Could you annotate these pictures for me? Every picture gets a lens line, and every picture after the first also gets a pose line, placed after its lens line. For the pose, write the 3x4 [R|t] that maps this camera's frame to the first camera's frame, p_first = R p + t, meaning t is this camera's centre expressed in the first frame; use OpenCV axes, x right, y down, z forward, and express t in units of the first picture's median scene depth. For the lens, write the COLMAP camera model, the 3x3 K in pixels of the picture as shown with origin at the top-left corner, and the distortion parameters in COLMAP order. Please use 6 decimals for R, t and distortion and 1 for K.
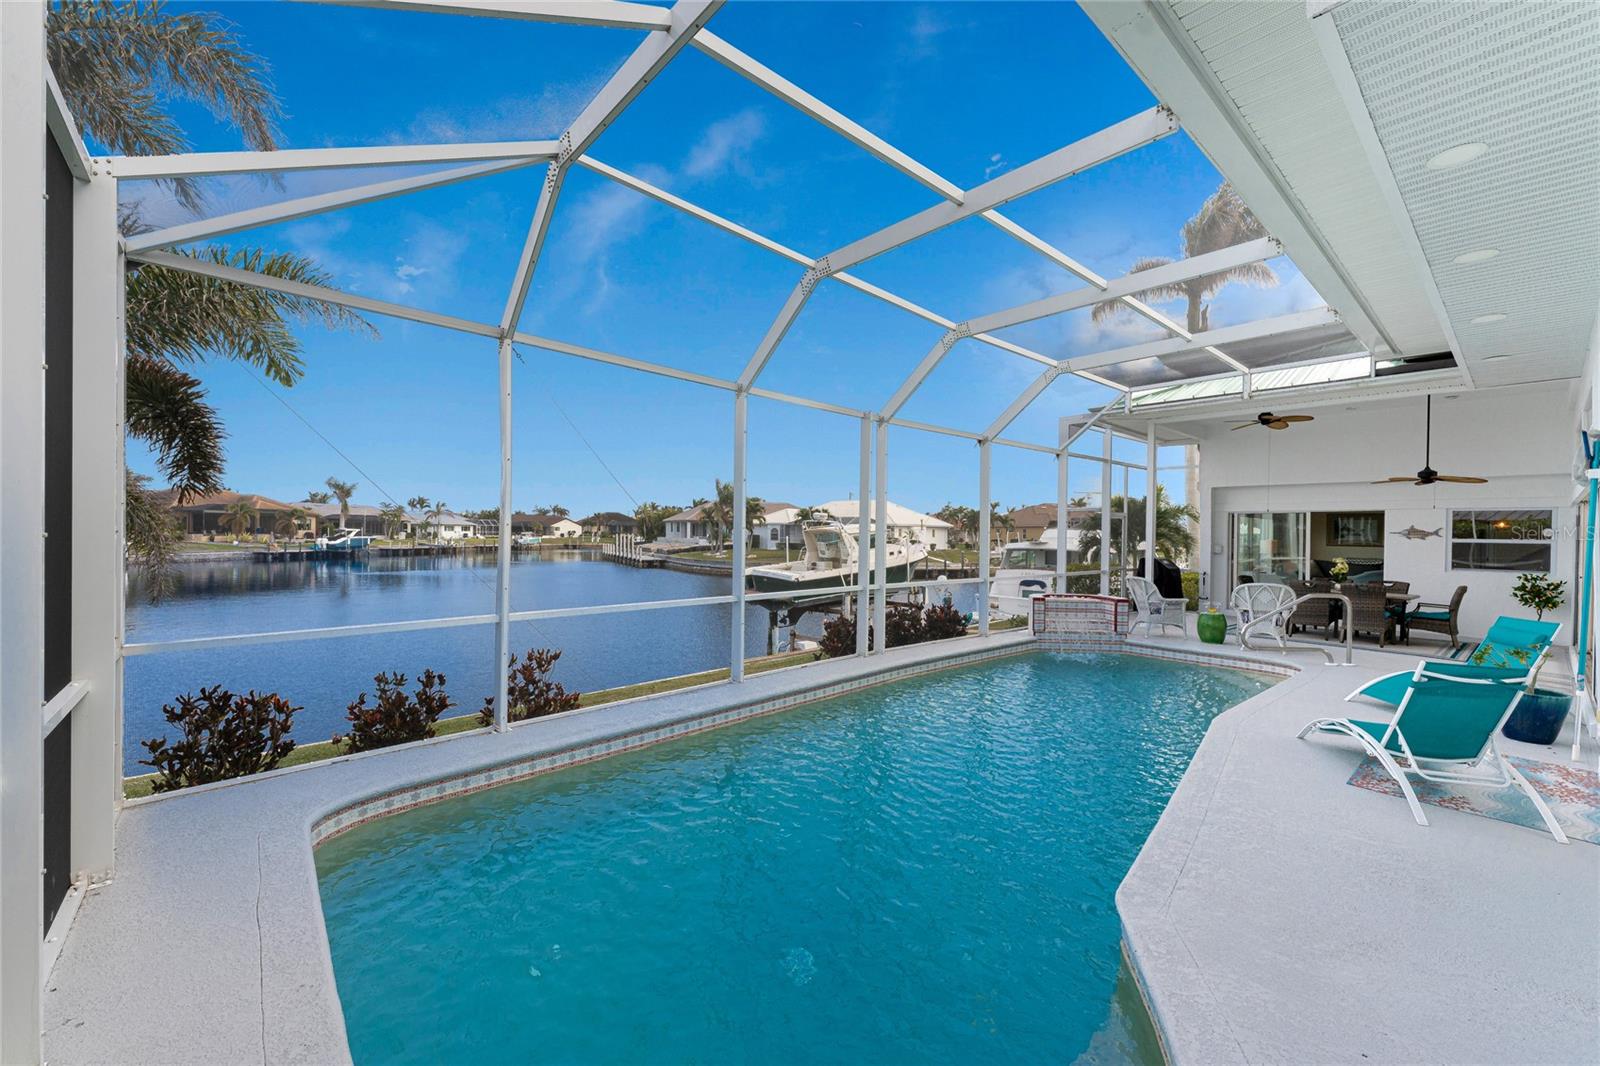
lens RADIAL K [[649.6, 0, 800.0], [0, 649.6, 533.0], [0, 0, 1]] dist [0.000812, 0.000017]
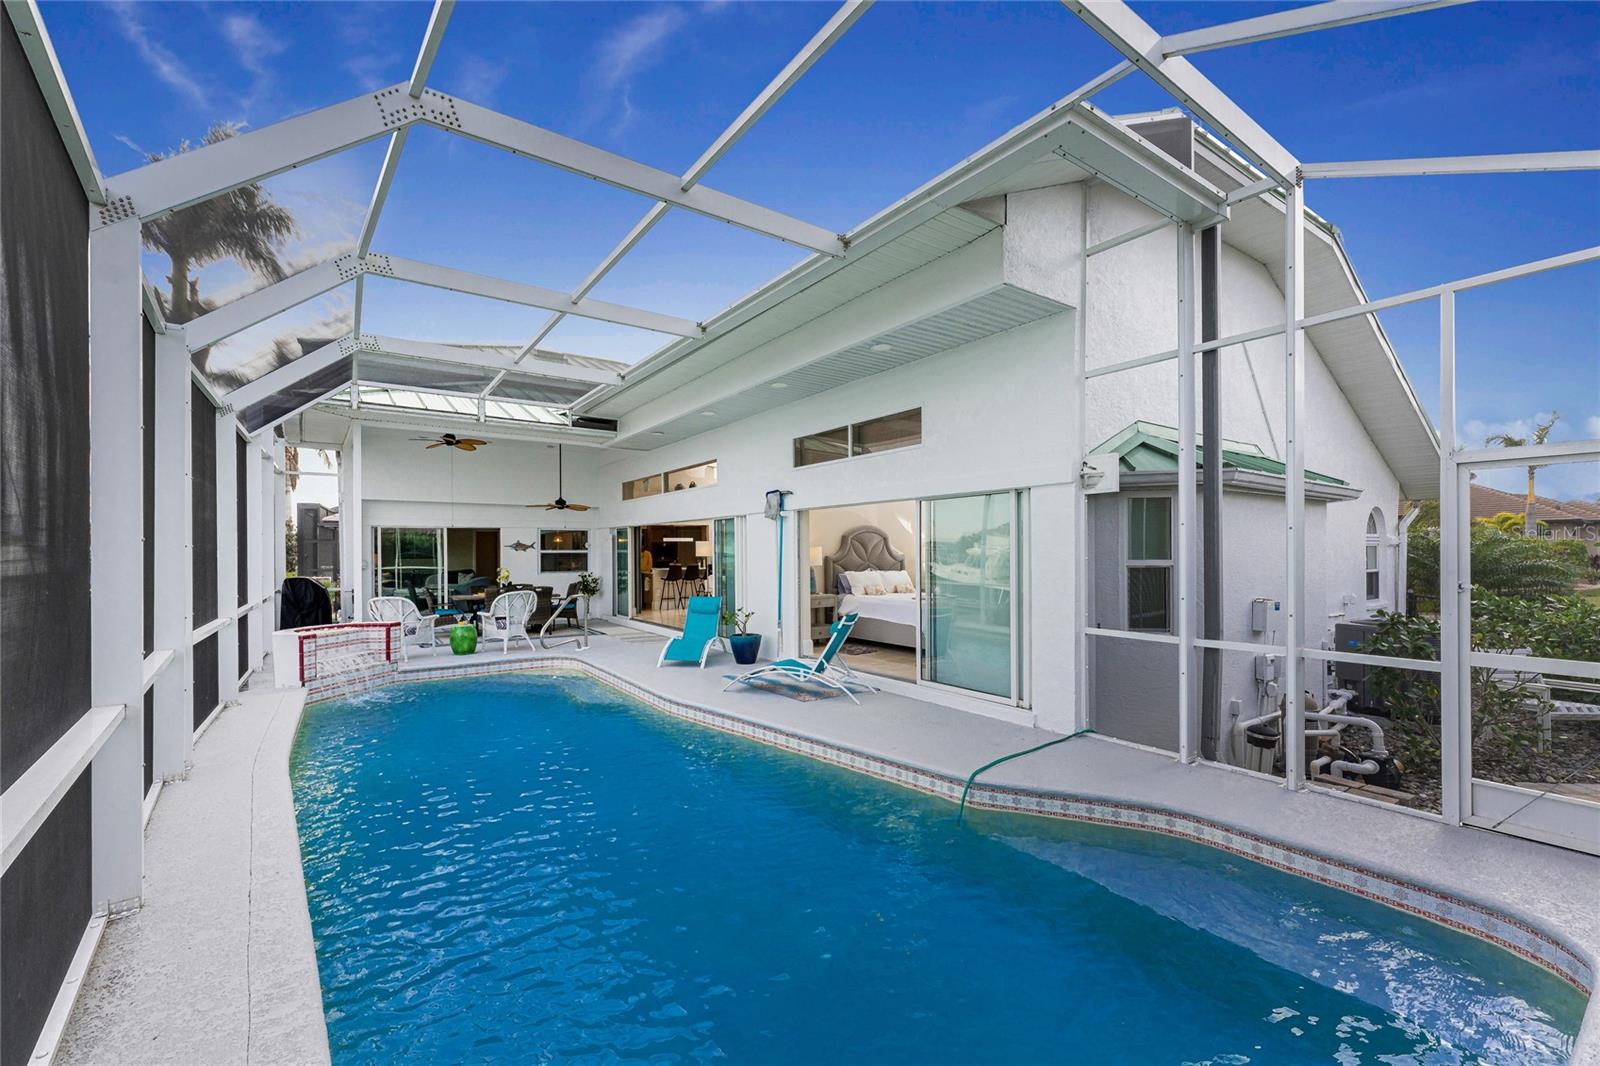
lens RADIAL K [[651.2, 0, 801.3], [0, 651.2, 538.2], [0, 0, 1]] dist [-0.017149, 0.000229]
pose [[0.102253, 0.005868, 0.994741, -0.313169], [0.009210, 0.999934, -0.006845, -0.001930], [-0.994716, 0.009861, 0.102192, 0.348488]]
